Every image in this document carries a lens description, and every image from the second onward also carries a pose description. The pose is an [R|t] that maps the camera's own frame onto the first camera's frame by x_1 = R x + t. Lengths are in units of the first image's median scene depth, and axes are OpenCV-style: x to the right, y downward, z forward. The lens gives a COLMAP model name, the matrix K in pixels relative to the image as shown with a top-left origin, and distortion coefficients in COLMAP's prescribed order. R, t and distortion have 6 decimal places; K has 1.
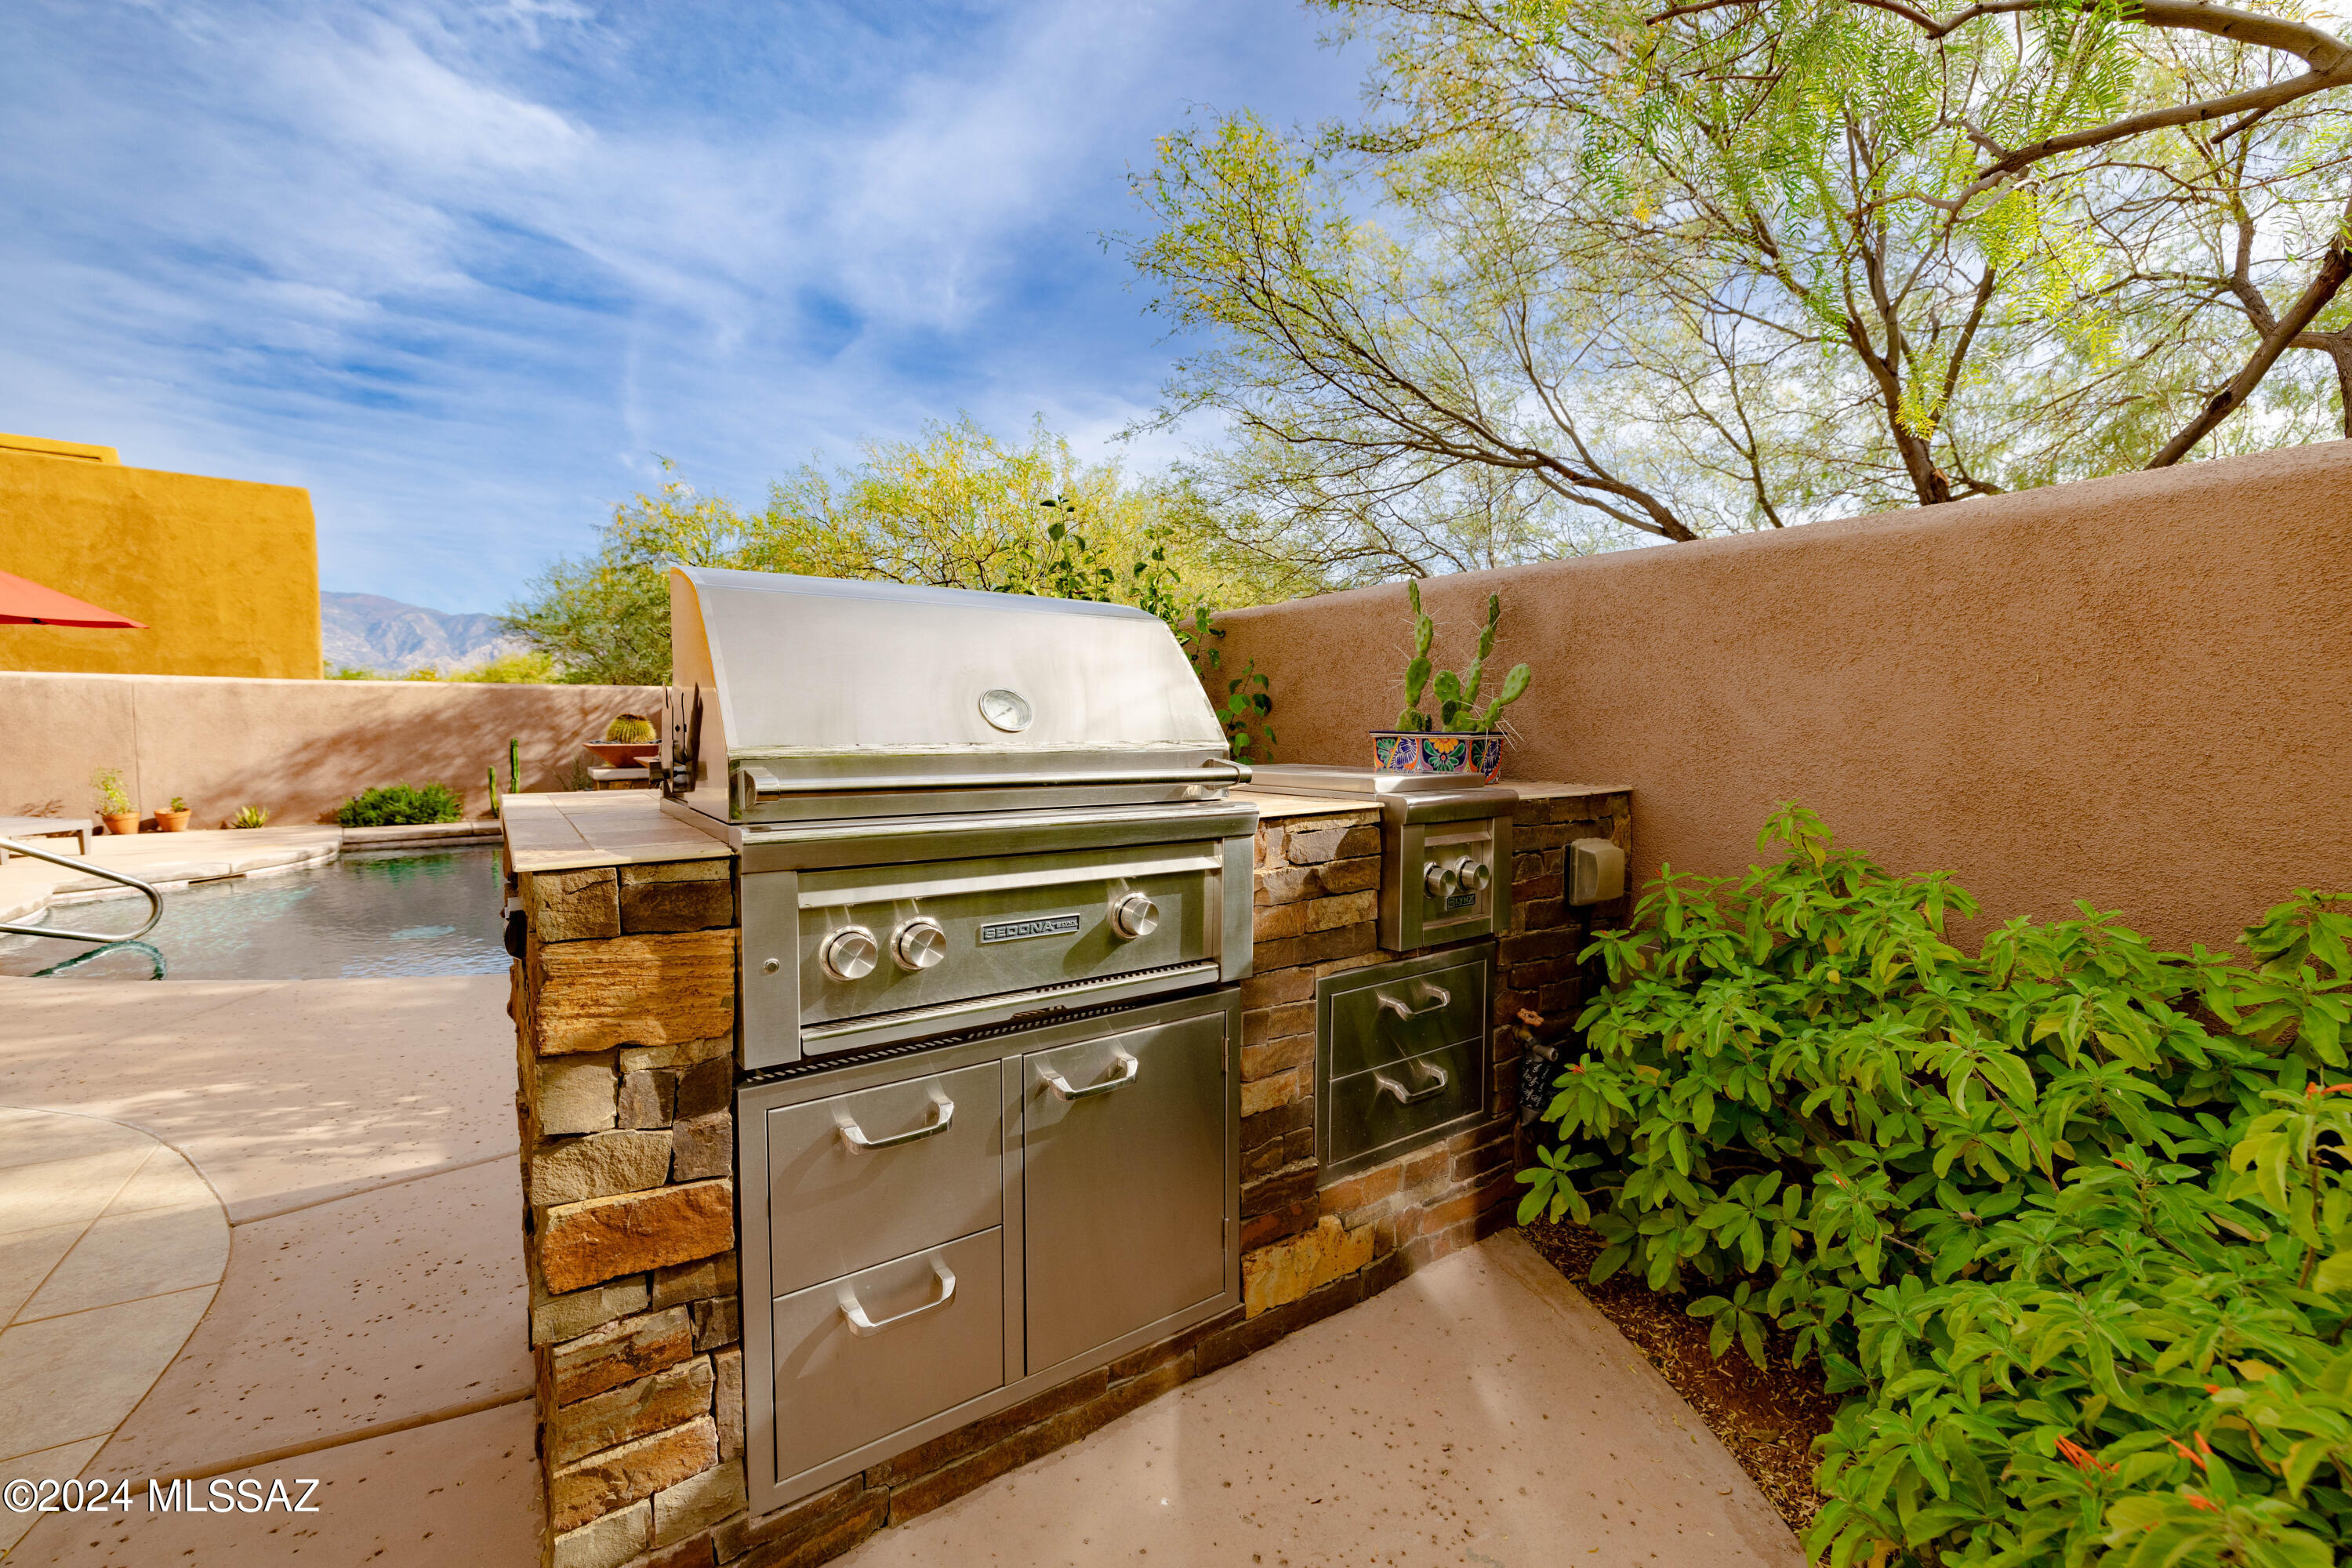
lens RADIAL K [[982.0, 0, 1175.2], [0, 982.0, 782.0], [0, 0, 1]] dist [-0.000173, -0.000345]
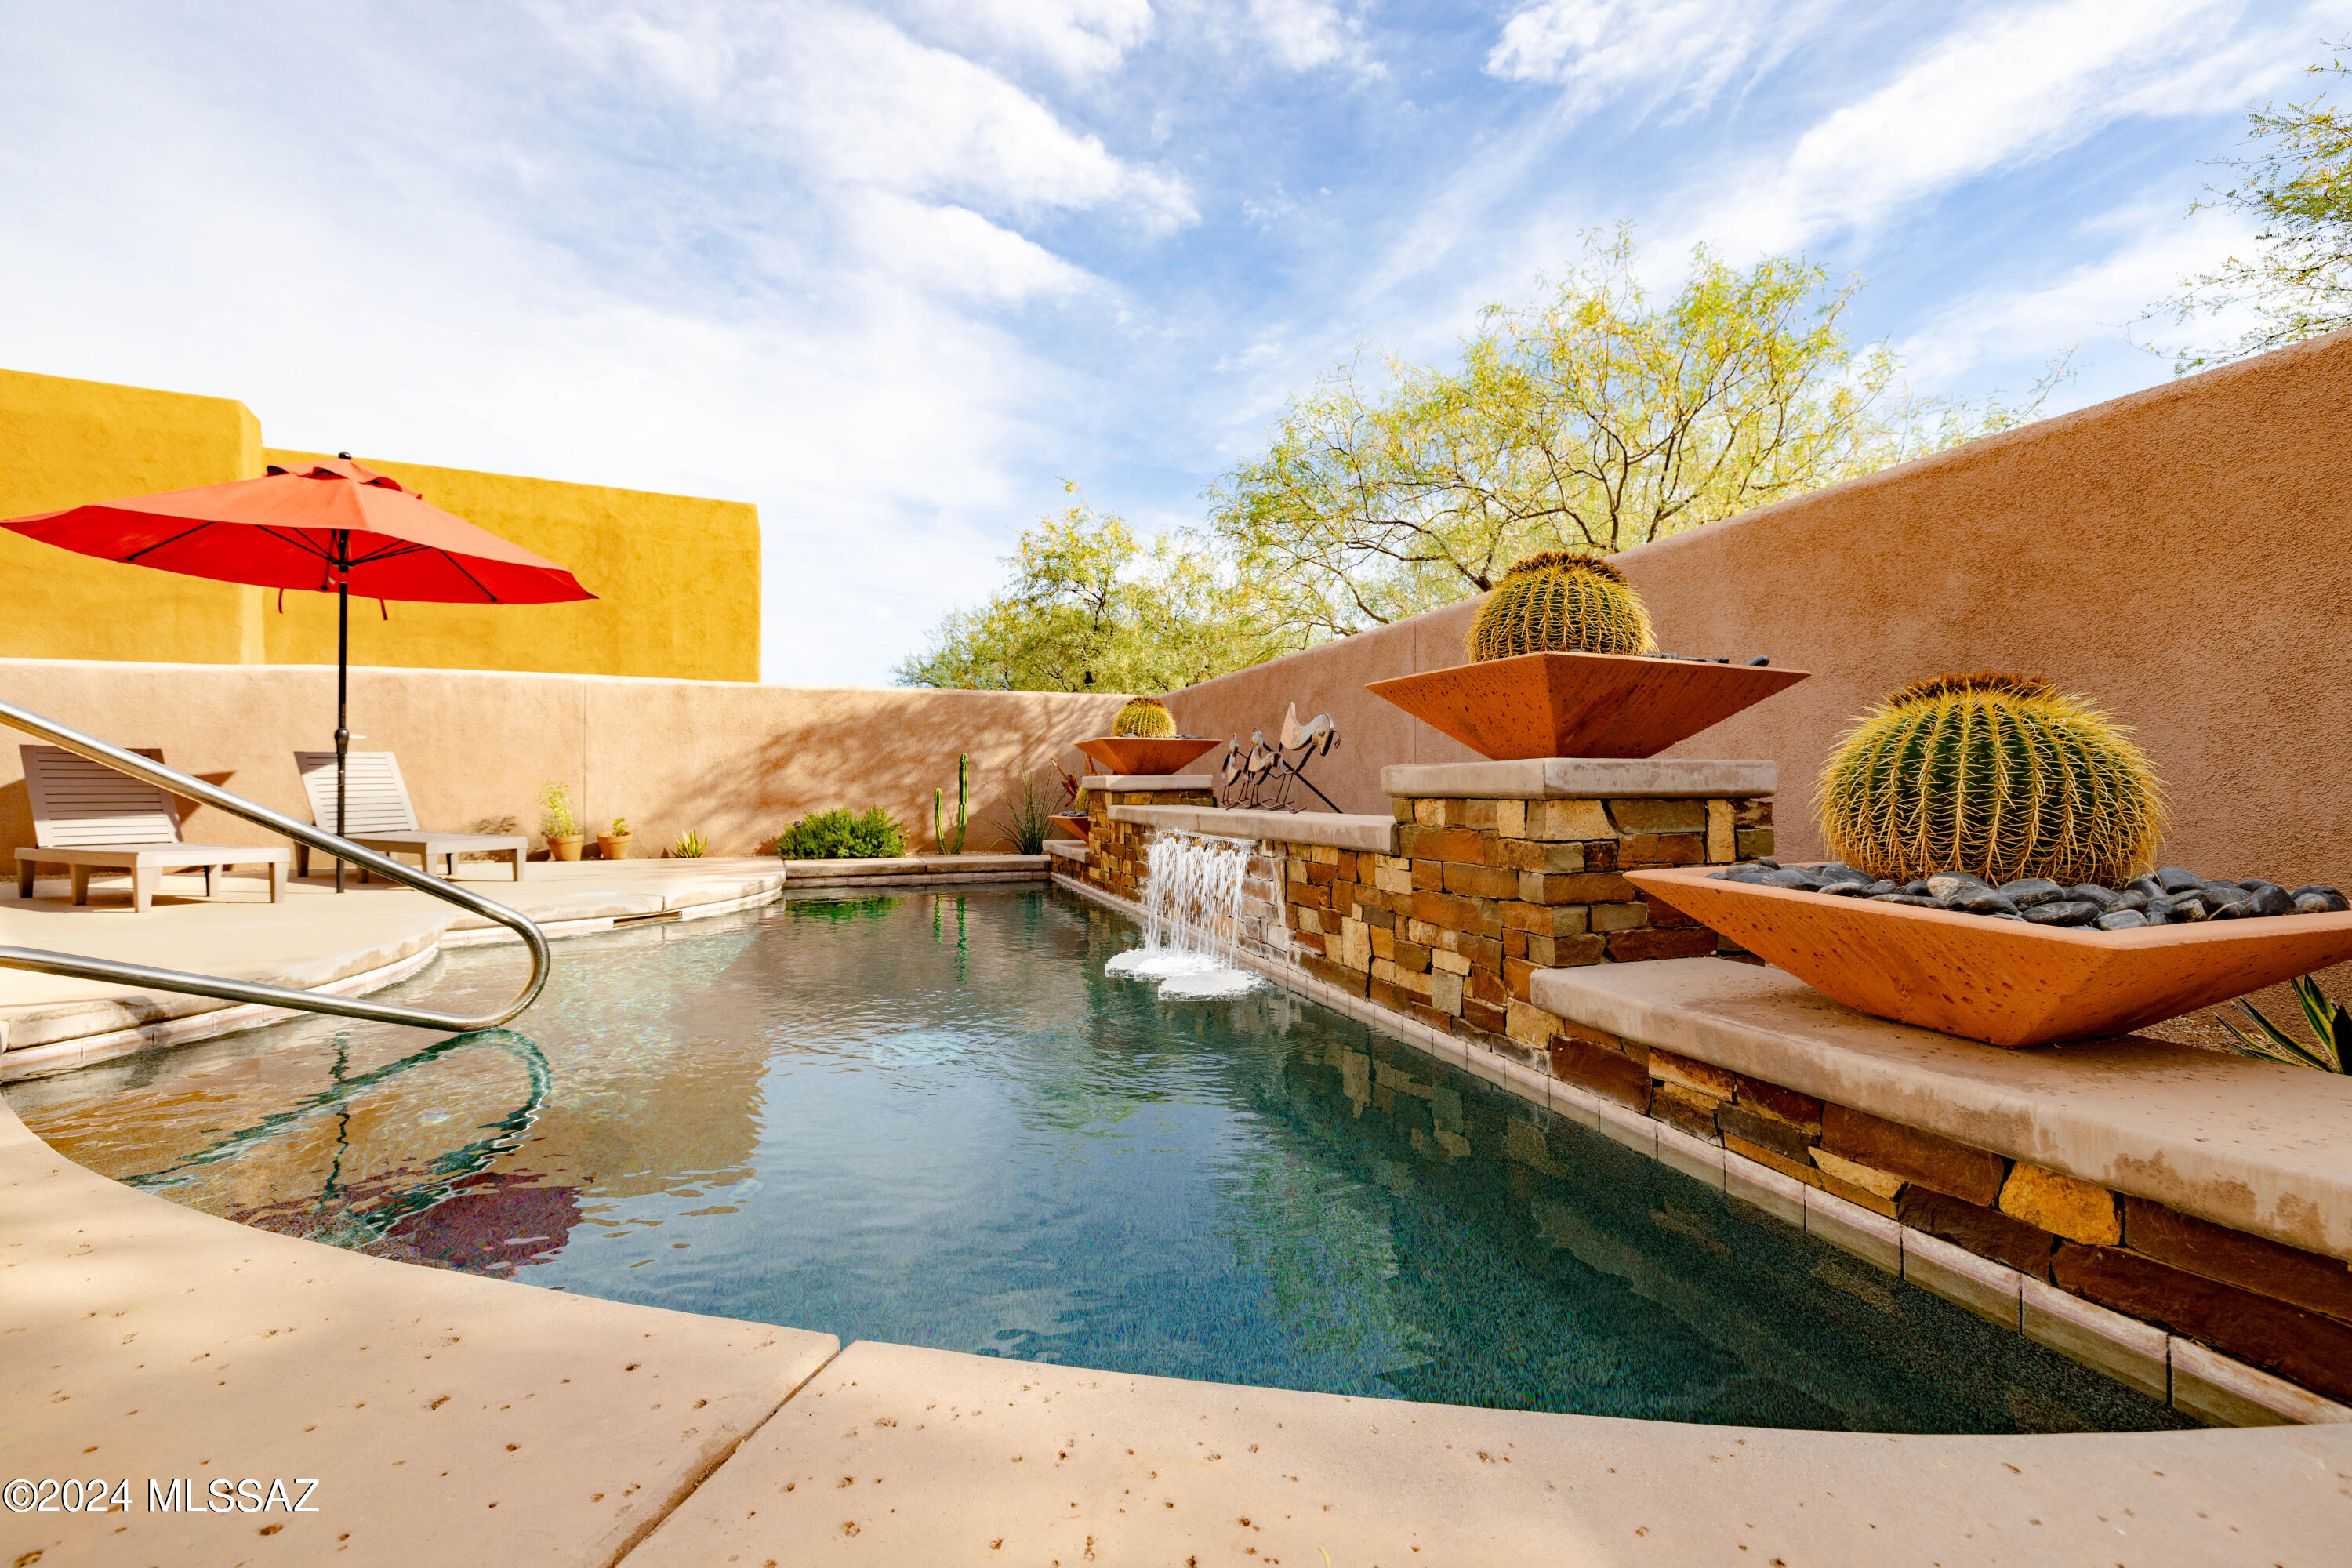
lens RADIAL K [[982.0, 0, 1179.0], [0, 982.0, 786.3], [0, 0, 1]] dist [-0.000173, -0.000345]
pose [[0.956008, -0.004967, -0.293298, -0.298460], [-0.013651, 0.998020, -0.061395, 0.031358], [0.293022, 0.062698, 0.954048, 0.320357]]
